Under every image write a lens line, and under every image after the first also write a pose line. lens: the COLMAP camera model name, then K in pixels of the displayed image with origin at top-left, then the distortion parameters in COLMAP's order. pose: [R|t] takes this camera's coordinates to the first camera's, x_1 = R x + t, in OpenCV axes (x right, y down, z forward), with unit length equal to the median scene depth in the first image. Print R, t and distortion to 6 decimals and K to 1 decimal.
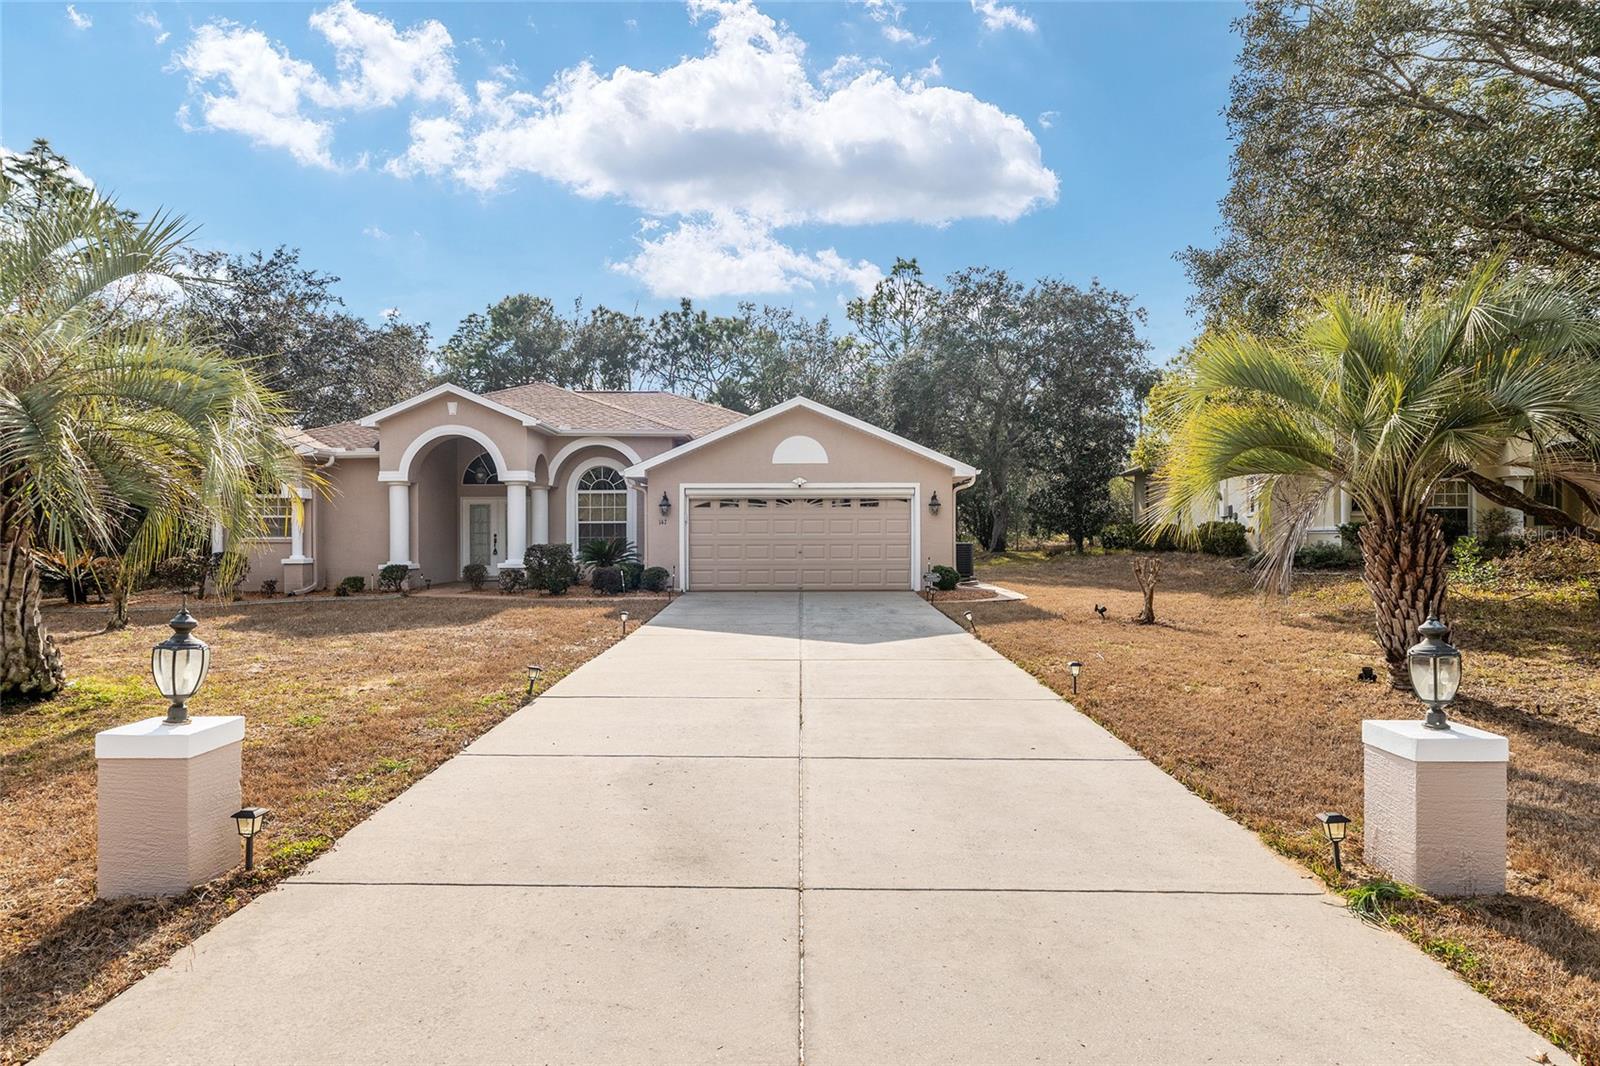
lens RADIAL K [[992.6, 0, 801.2], [0, 992.6, 533.4], [0, 0, 1]] dist [0.005633, 0.003259]
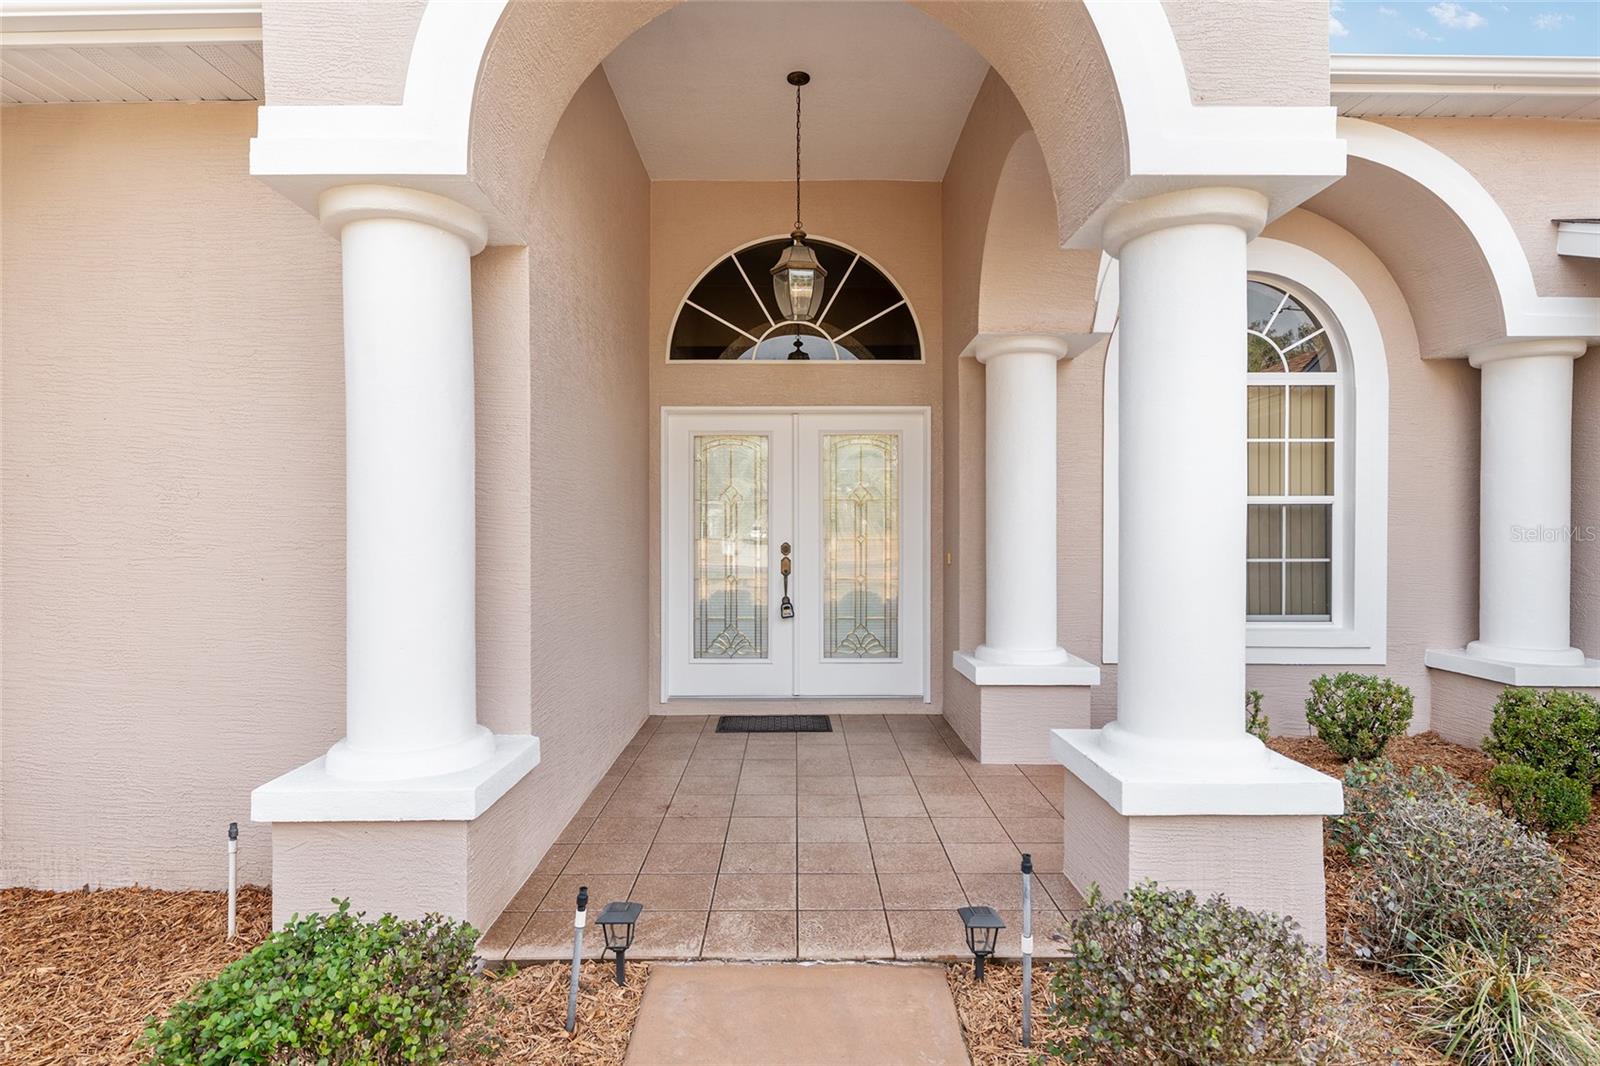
lens RADIAL K [[829.6, 0, 806.7], [0, 829.6, 535.3], [0, 0, 1]] dist [0.009239, -0.002528]
pose [[0.999940, 0.003289, 0.010431, -0.333226], [-0.003417, 0.999920, 0.012218, -0.004622], [-0.010390, -0.012253, 0.999871, 0.841753]]
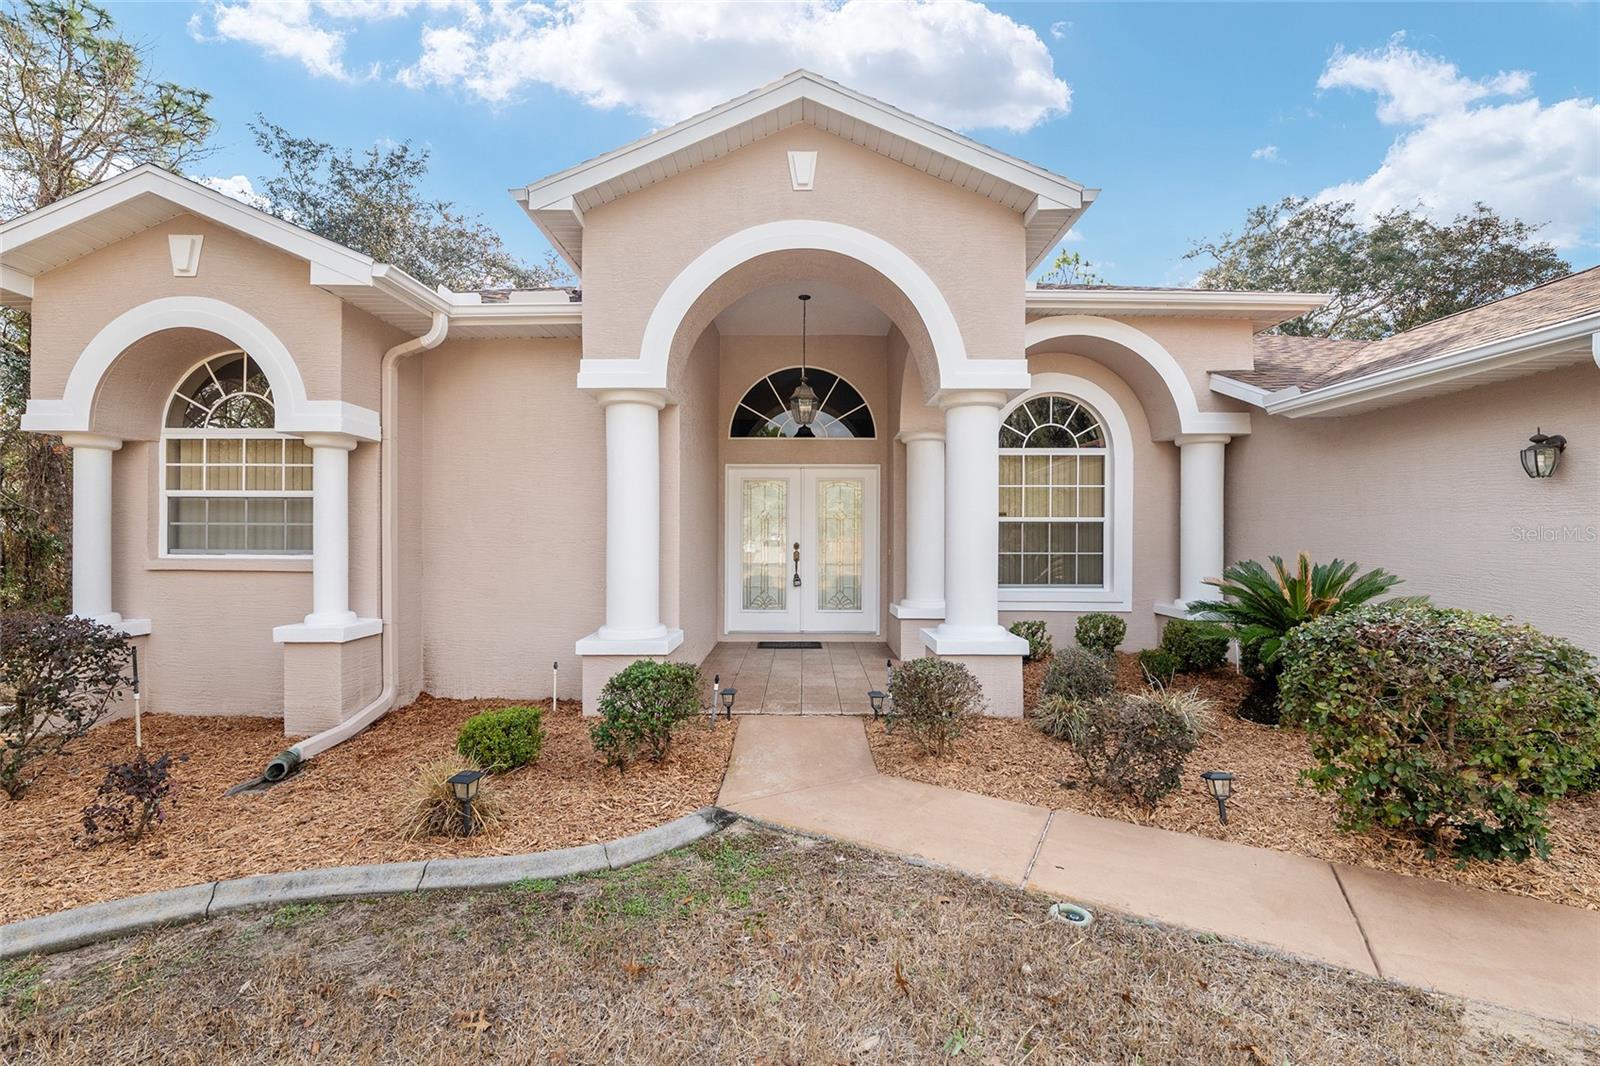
lens RADIAL K [[684.9, 0, 800.6], [0, 684.9, 534.5], [0, 0, 1]] dist [-0.011224, 0.000863]
pose [[0.999942, 0.007323, -0.007860, -0.332007], [-0.007289, 0.999964, 0.004405, -0.005143], [0.007892, -0.004348, 0.999959, 0.734933]]
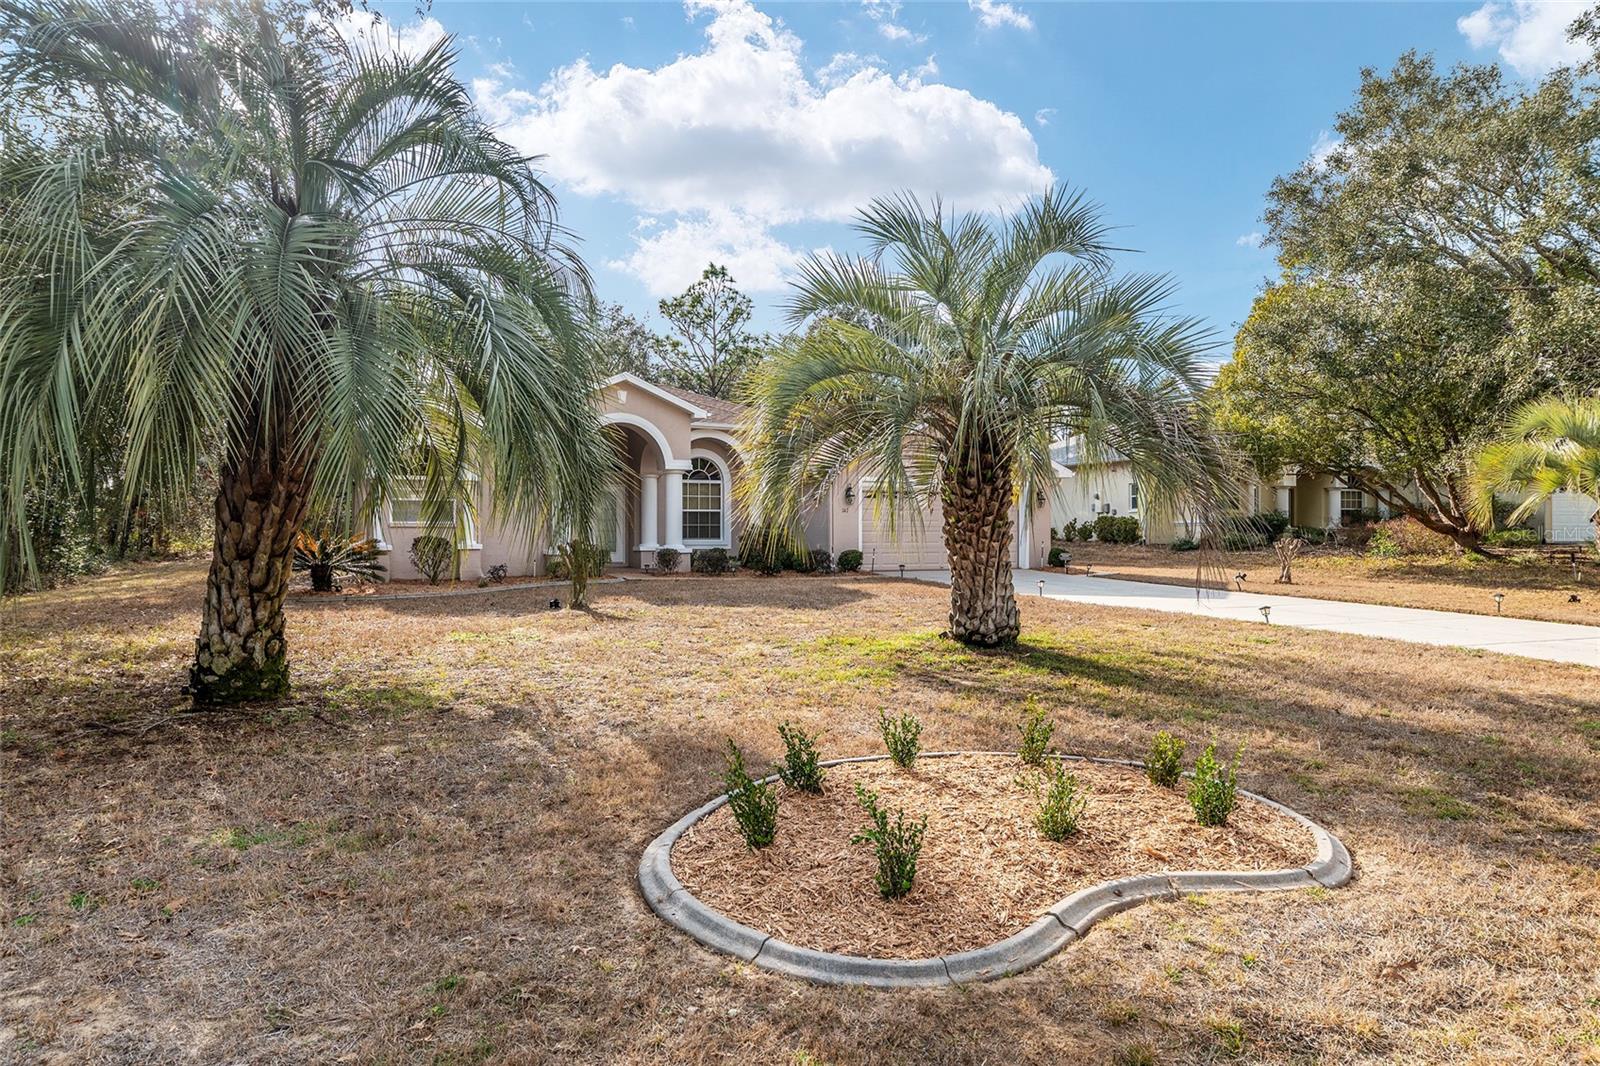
lens RADIAL K [[992.6, 0, 801.6], [0, 992.6, 540.9], [0, 0, 1]] dist [0.005633, 0.003259]
pose [[0.903674, 0.000547, 0.428222, -0.592536], [-0.006779, 0.999892, 0.013029, 0.007362], [-0.428168, -0.014677, 0.903580, -0.005493]]
